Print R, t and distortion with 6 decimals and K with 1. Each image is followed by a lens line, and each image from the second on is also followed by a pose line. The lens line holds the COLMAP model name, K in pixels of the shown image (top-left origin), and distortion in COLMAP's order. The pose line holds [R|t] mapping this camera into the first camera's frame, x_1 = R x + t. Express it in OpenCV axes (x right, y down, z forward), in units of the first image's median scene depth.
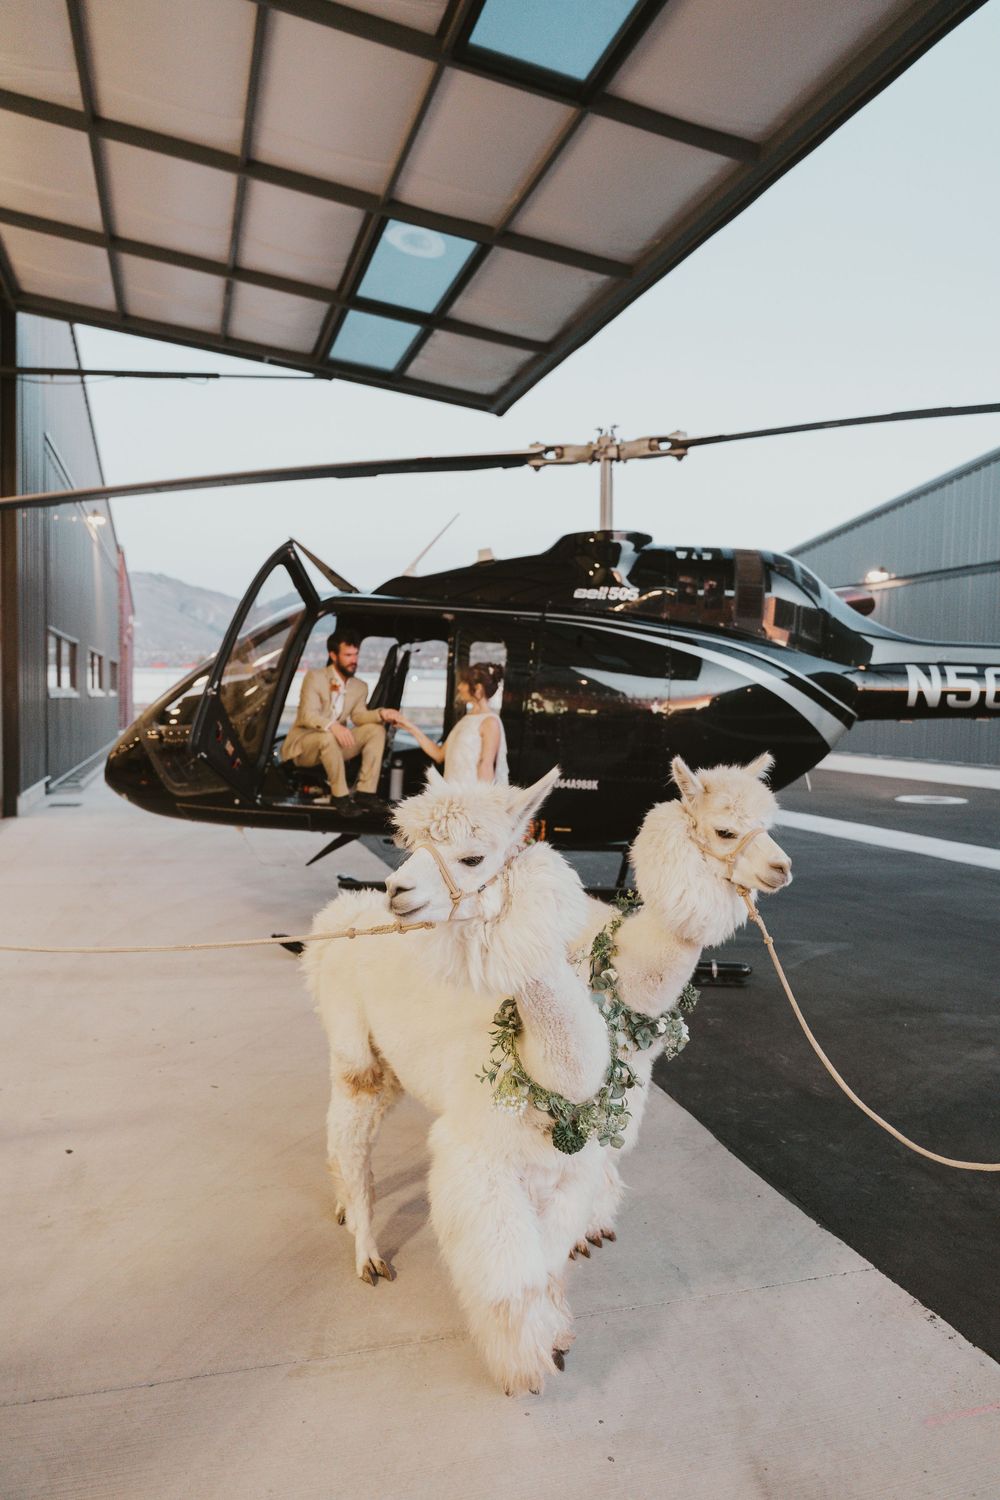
lens RADIAL K [[1014.8, 0, 608.5], [0, 1014.8, 752.5], [0, 0, 1]] dist [0.005001, 0.001843]
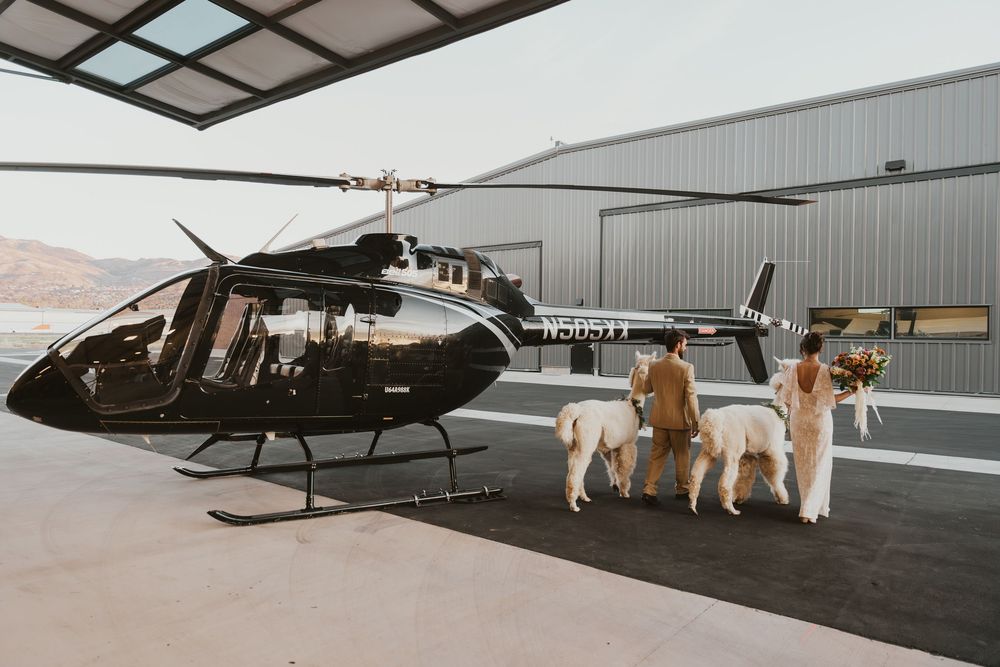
lens RADIAL K [[676.6, 0, 500.0], [0, 676.6, 333.5], [0, 0, 1]] dist [-0.002535, -0.004772]
pose [[0.834638, -0.006229, 0.550764, -0.456791], [0.024806, 0.999347, -0.026289, -0.024371], [-0.550241, 0.035603, 0.834247, 0.001690]]
